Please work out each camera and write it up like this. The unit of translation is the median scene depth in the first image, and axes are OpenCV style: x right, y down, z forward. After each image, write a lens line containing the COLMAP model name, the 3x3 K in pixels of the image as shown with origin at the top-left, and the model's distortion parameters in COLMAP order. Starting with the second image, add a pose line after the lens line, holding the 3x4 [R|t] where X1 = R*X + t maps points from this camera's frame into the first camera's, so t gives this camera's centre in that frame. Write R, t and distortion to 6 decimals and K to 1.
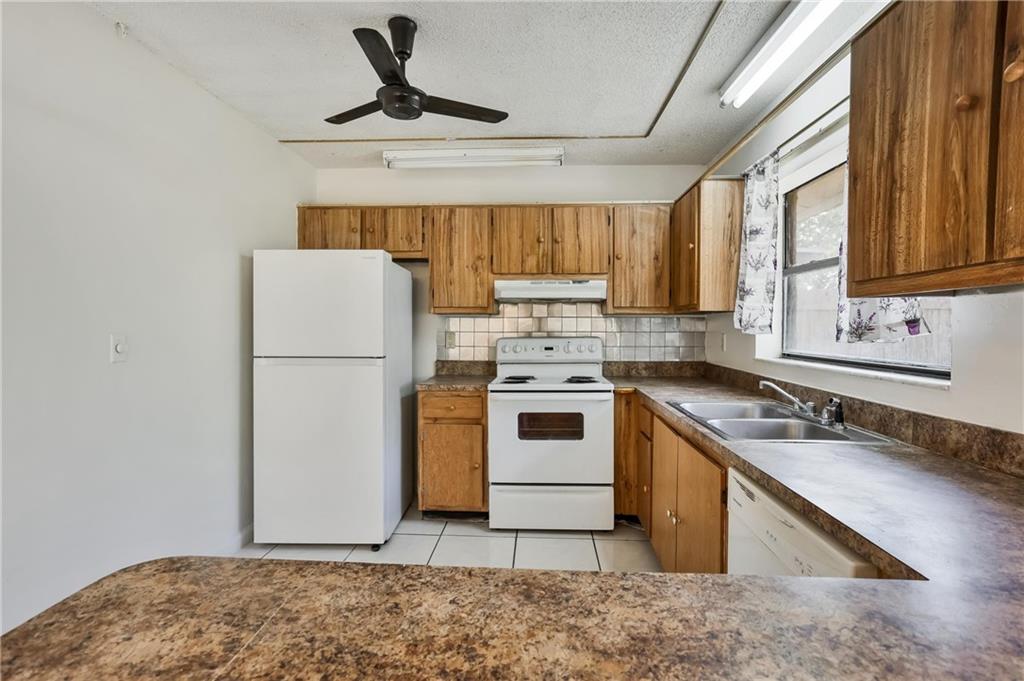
lens RADIAL K [[512.0, 0, 510.6], [0, 512.0, 331.8], [0, 0, 1]] dist [-0.030373, -0.000385]
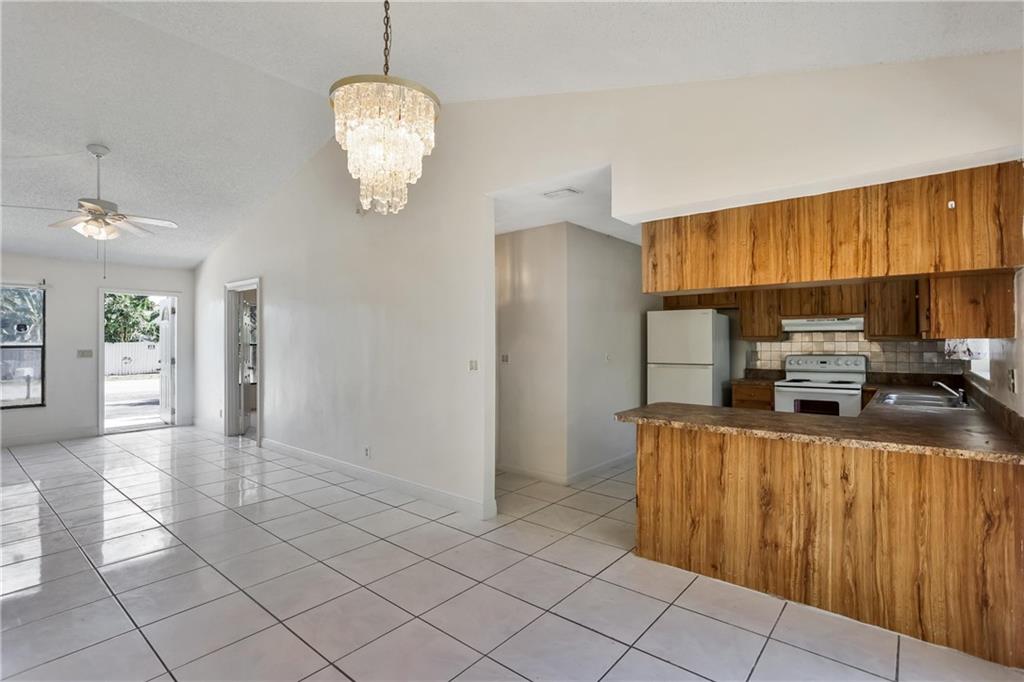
lens RADIAL K [[512.0, 0, 510.6], [0, 512.0, 332.3], [0, 0, 1]] dist [-0.030373, -0.000385]
pose [[0.812319, -0.013499, -0.583057, 0.208482], [-0.002805, 0.999630, -0.027052, -0.014395], [0.583206, 0.023610, 0.811981, -0.818286]]
